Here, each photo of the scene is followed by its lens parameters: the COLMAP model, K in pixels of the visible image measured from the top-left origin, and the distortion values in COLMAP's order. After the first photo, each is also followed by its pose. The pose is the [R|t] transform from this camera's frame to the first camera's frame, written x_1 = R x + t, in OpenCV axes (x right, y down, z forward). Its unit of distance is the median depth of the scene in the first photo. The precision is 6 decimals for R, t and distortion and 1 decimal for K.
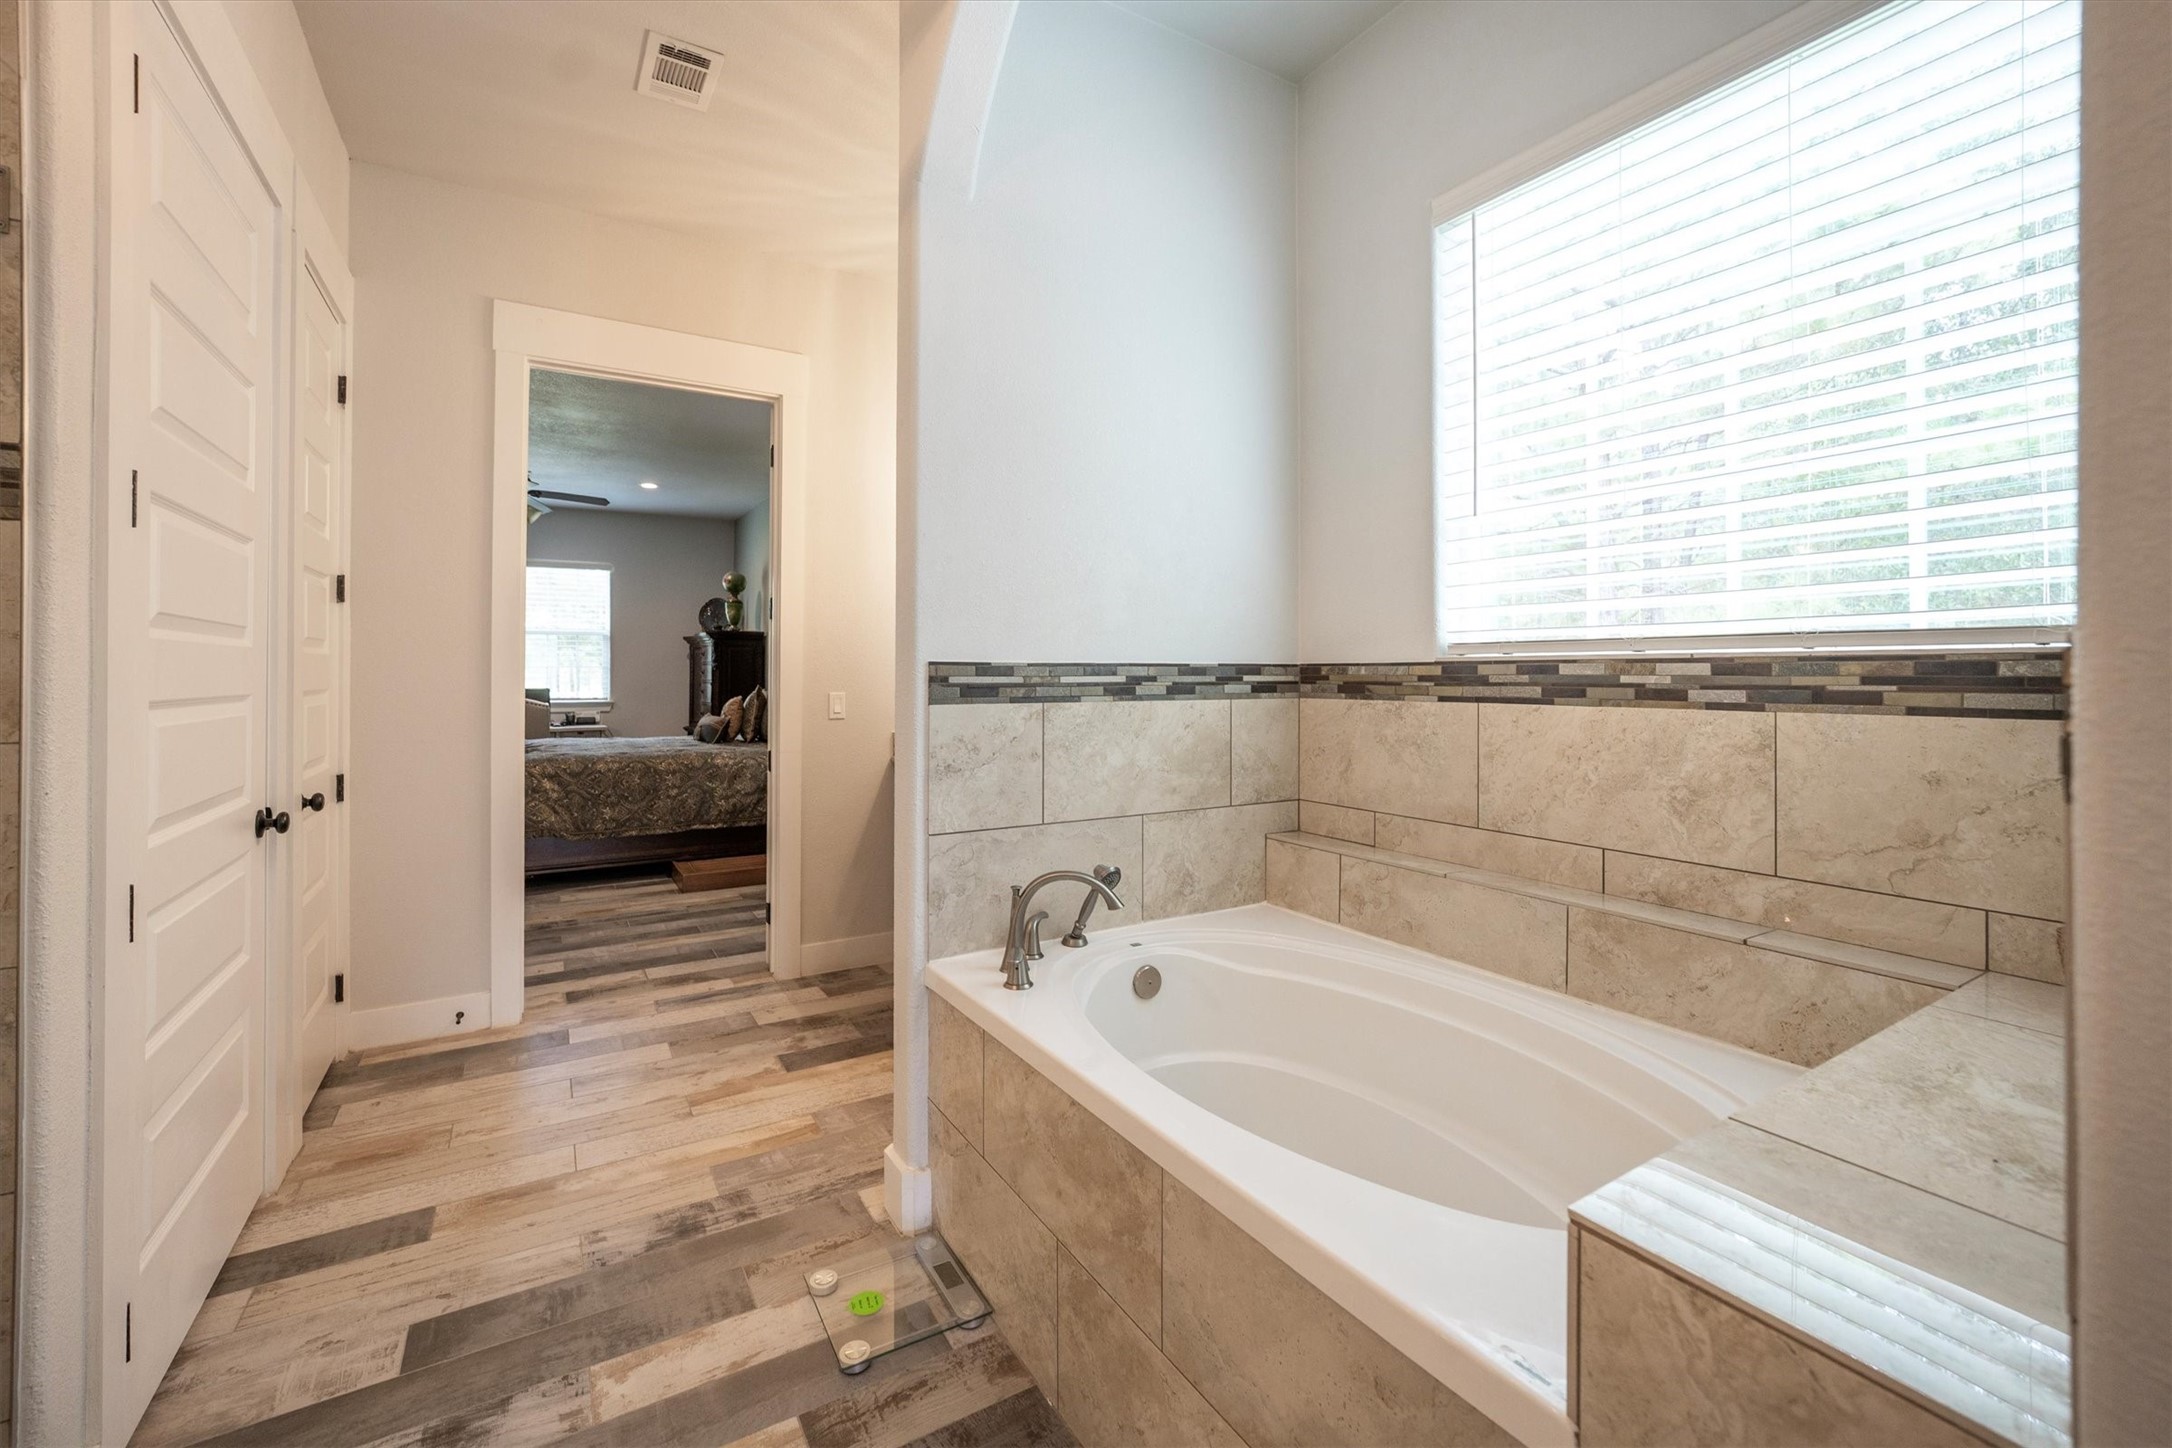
lens RADIAL K [[904.5, 0, 1060.5], [0, 904.5, 673.1], [0, 0, 1]] dist [-0.008654, 0.000887]
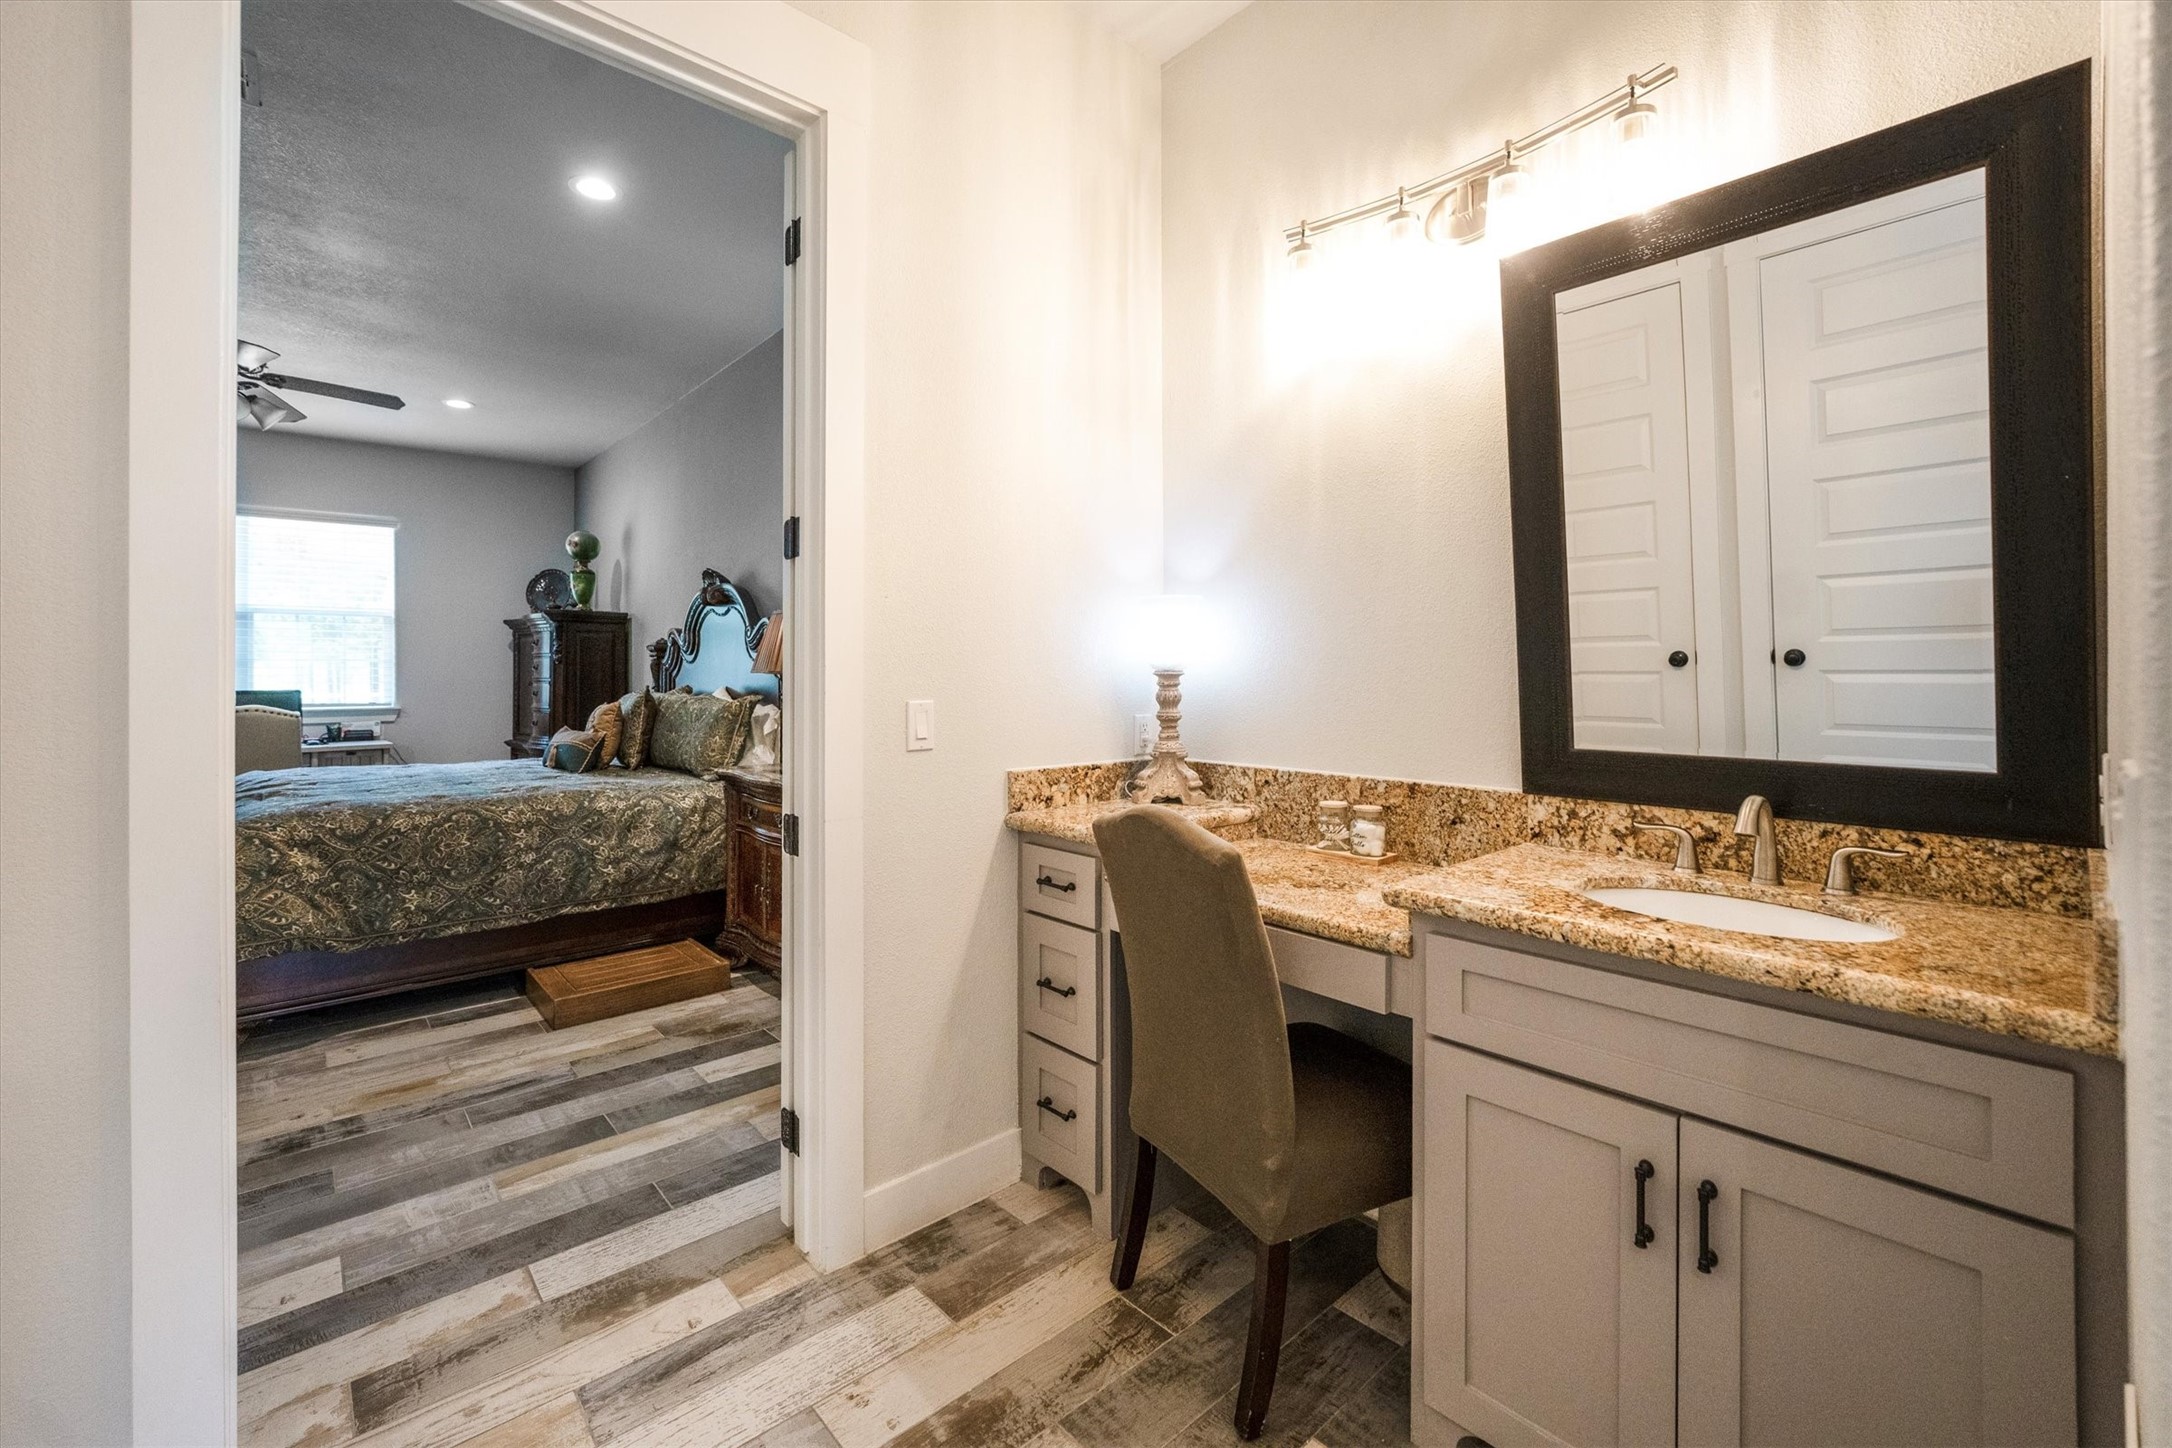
lens RADIAL K [[904.5, 0, 1060.5], [0, 904.5, 673.1], [0, 0, 1]] dist [-0.008654, 0.000887]
pose [[0.982606, -0.003357, 0.185673, -0.177276], [0.002533, 0.999986, 0.004675, 0.002250], [-0.185687, -0.004124, 0.982600, 0.311145]]
